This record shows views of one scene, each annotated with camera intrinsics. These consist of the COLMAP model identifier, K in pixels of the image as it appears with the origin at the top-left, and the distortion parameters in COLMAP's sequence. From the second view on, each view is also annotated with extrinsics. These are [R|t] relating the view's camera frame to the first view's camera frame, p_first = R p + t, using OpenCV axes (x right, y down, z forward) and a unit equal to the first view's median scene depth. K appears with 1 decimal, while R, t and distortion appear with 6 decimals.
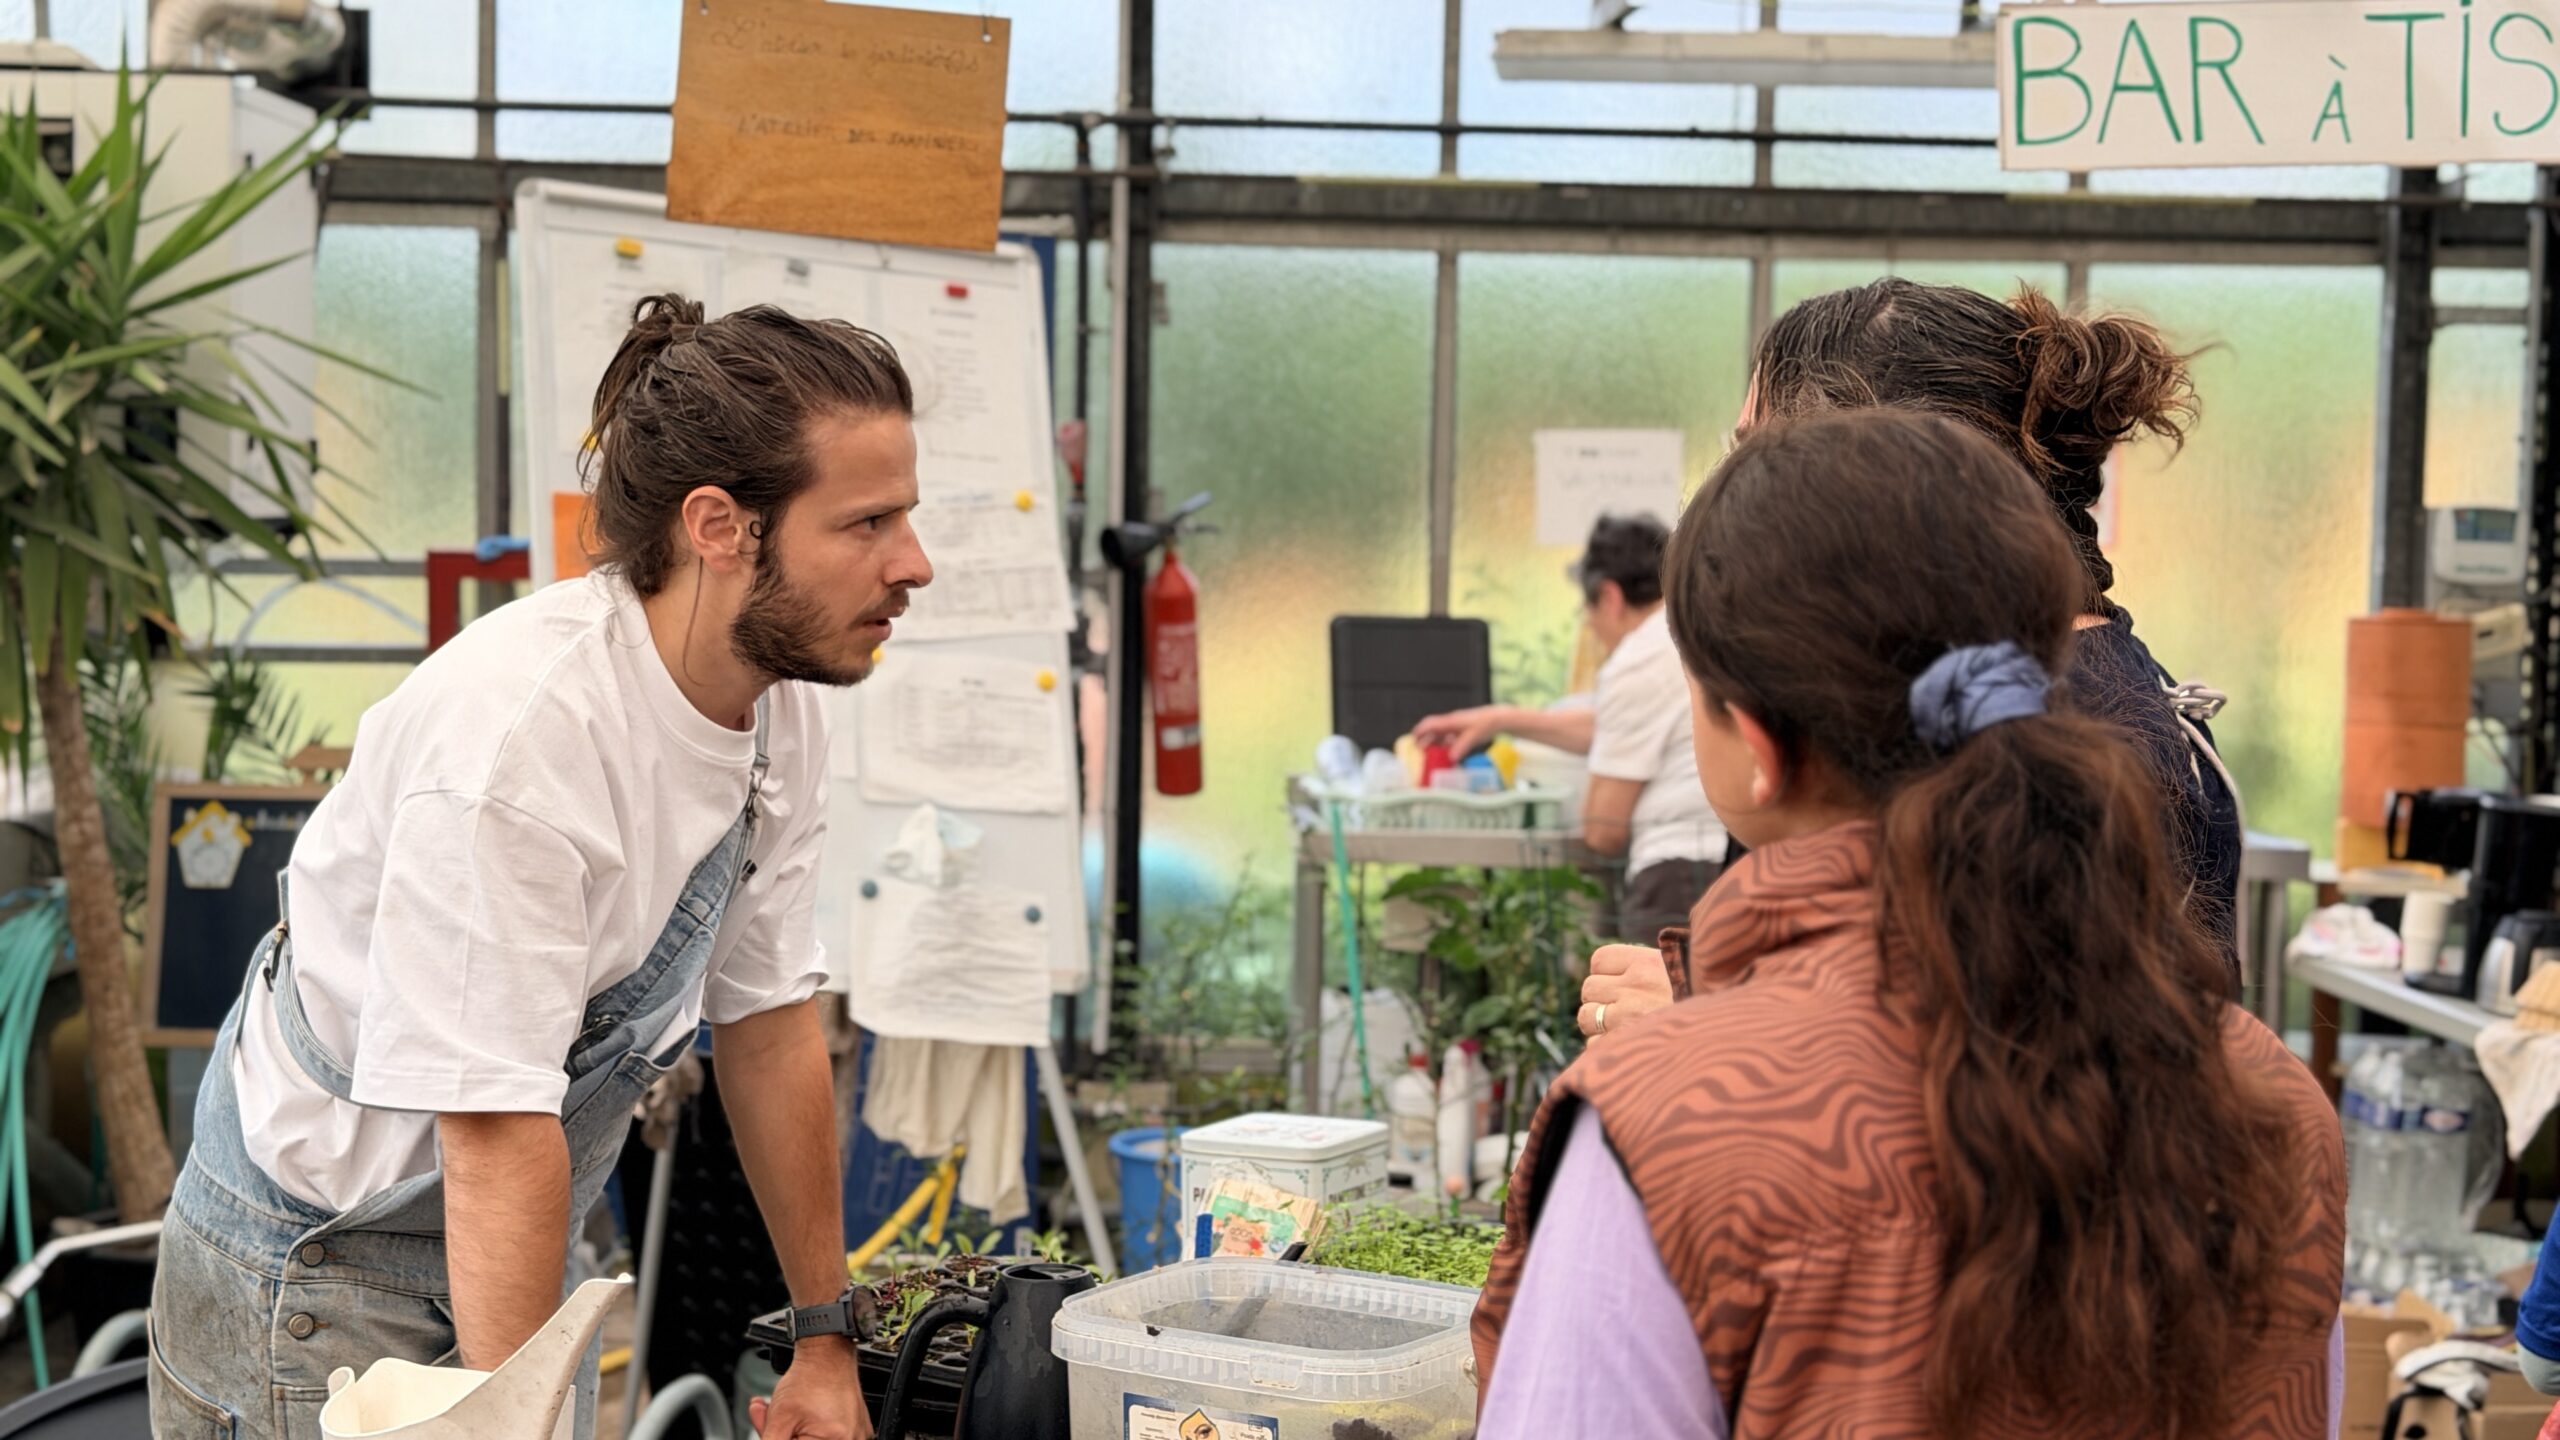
lens RADIAL K [[3646.1, 0, 1279.3], [0, 3646.1, 718.9], [0, 0, 1]] dist [-0.000220, 0.000000]
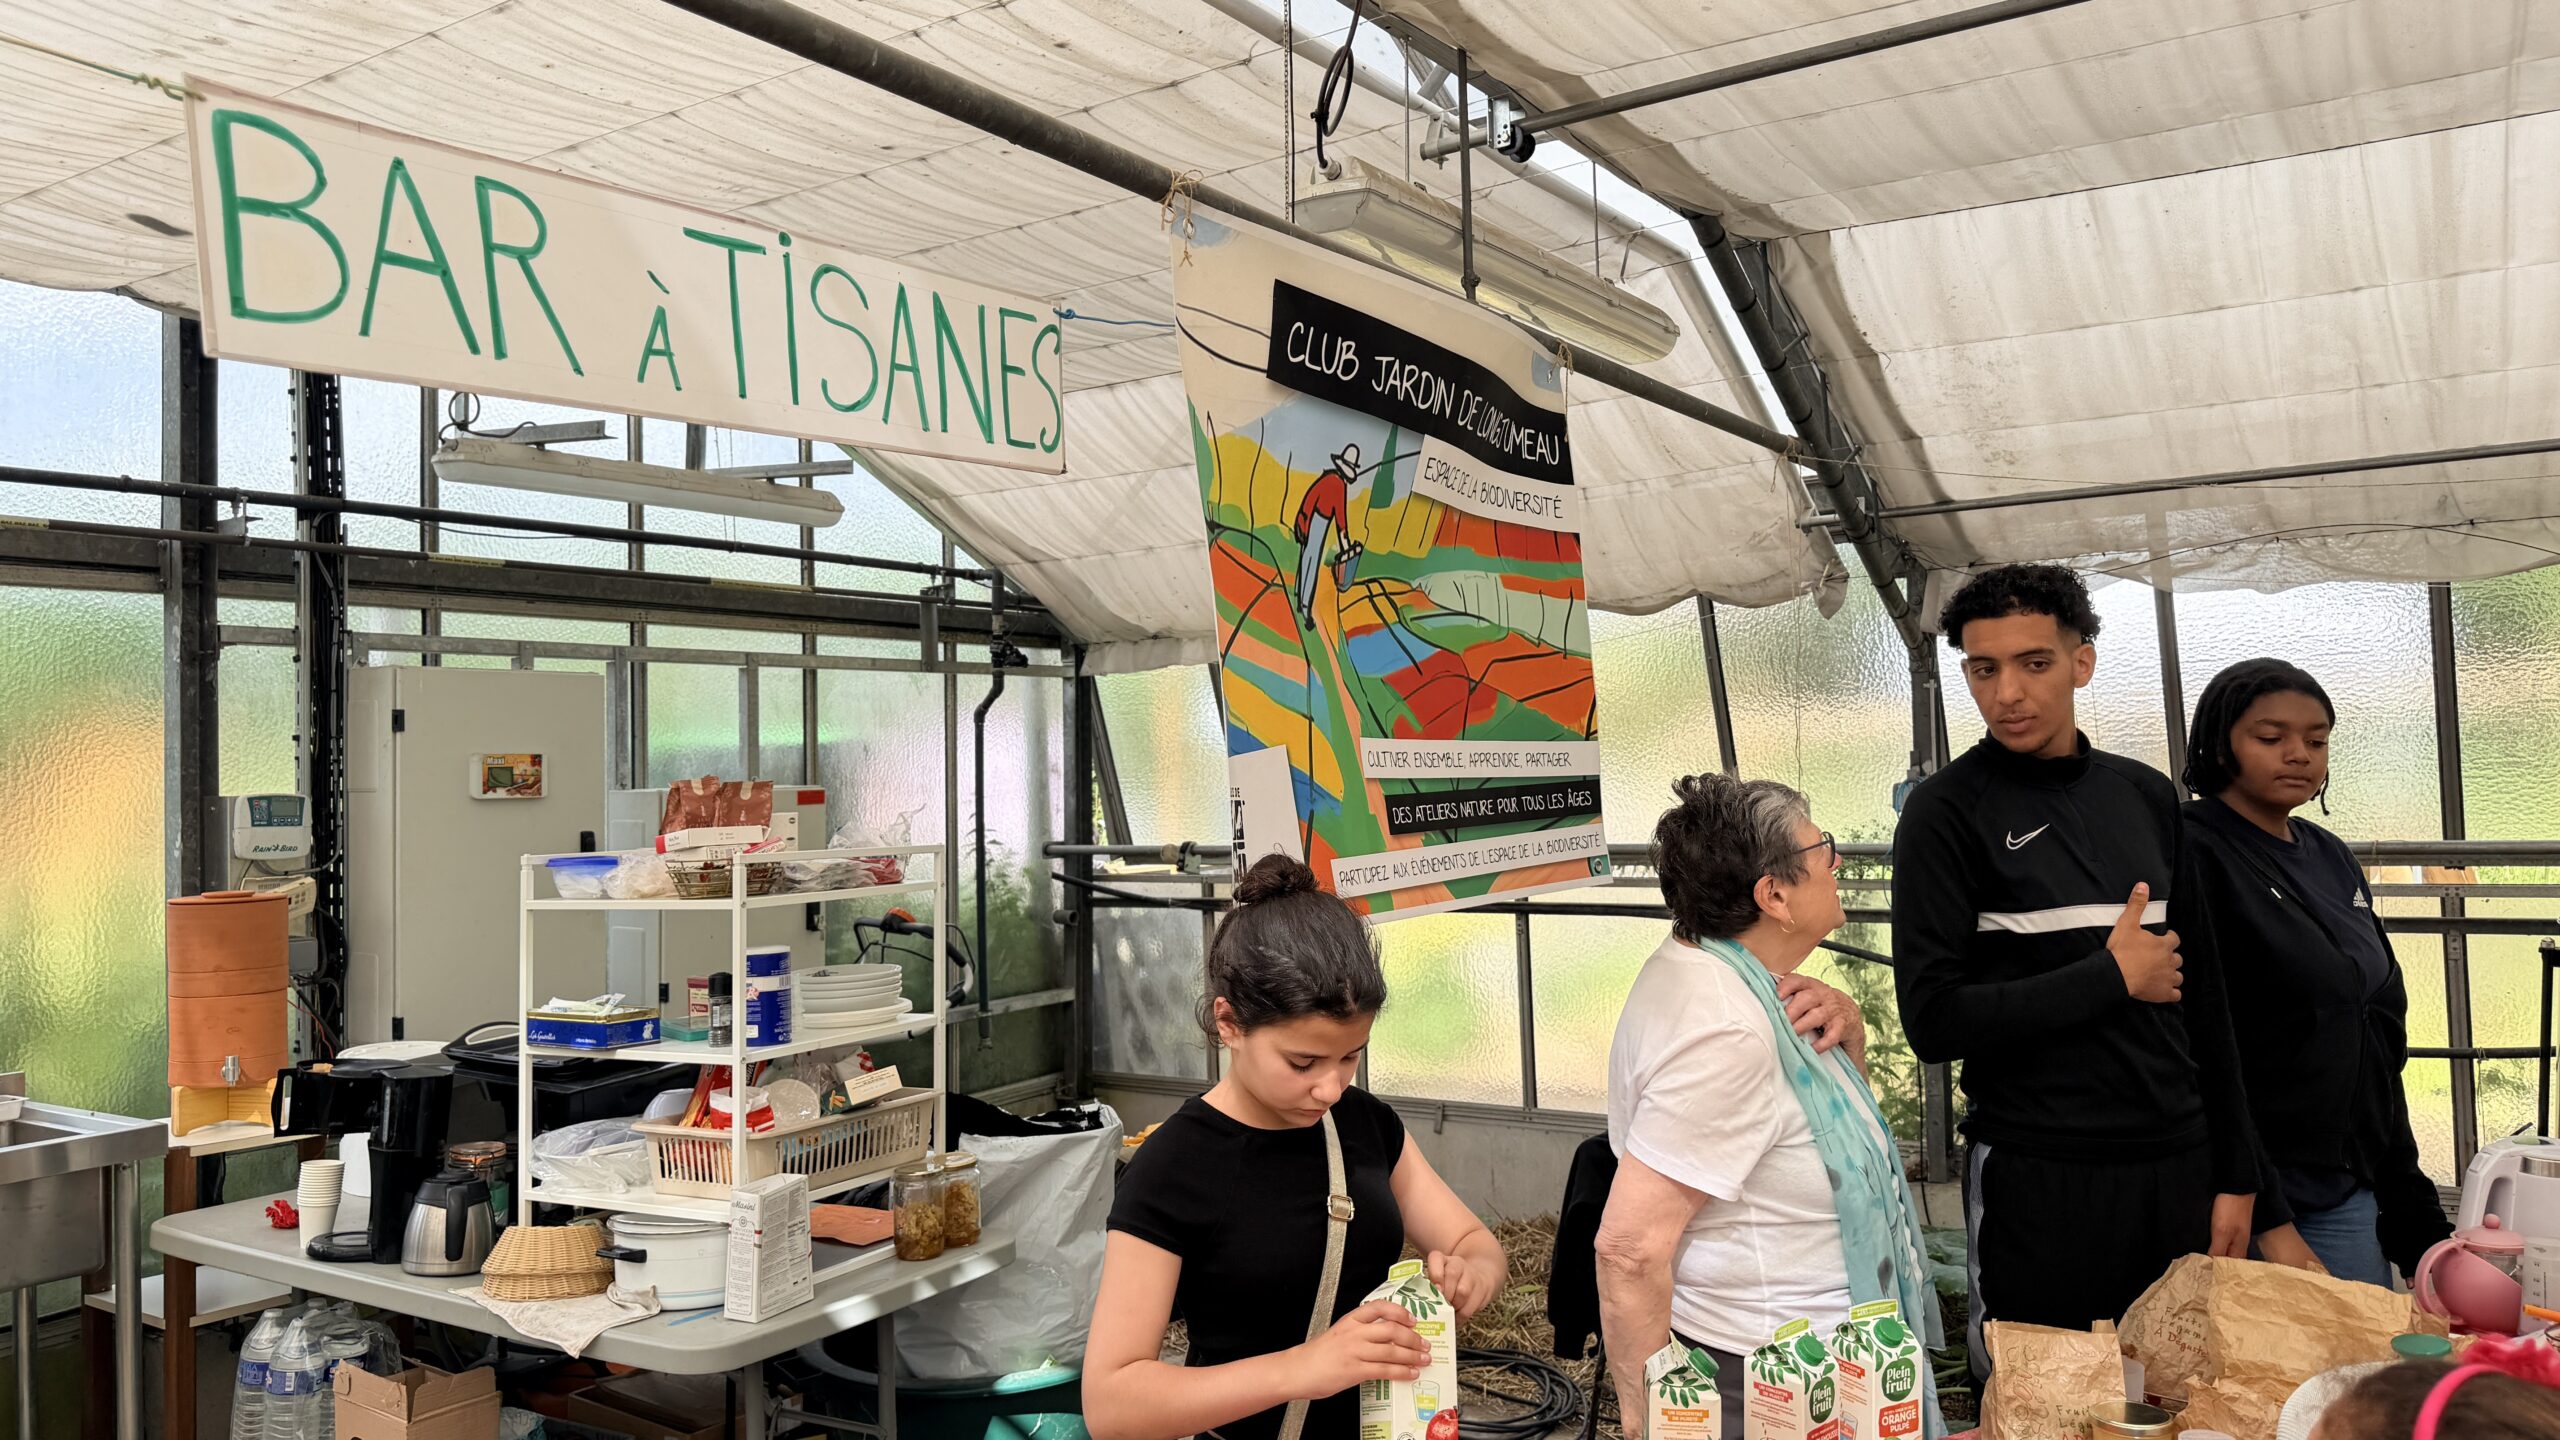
lens RADIAL K [[1845.1, 0, 1277.7], [0, 1845.1, 720.3], [0, 0, 1]] dist [-0.004606, -0.001344]
pose [[0.580379, -0.010929, 0.814273, 0.055160], [0.069996, 0.996879, -0.036510, -0.067956], [-0.811333, 0.078185, 0.579333, 0.685134]]
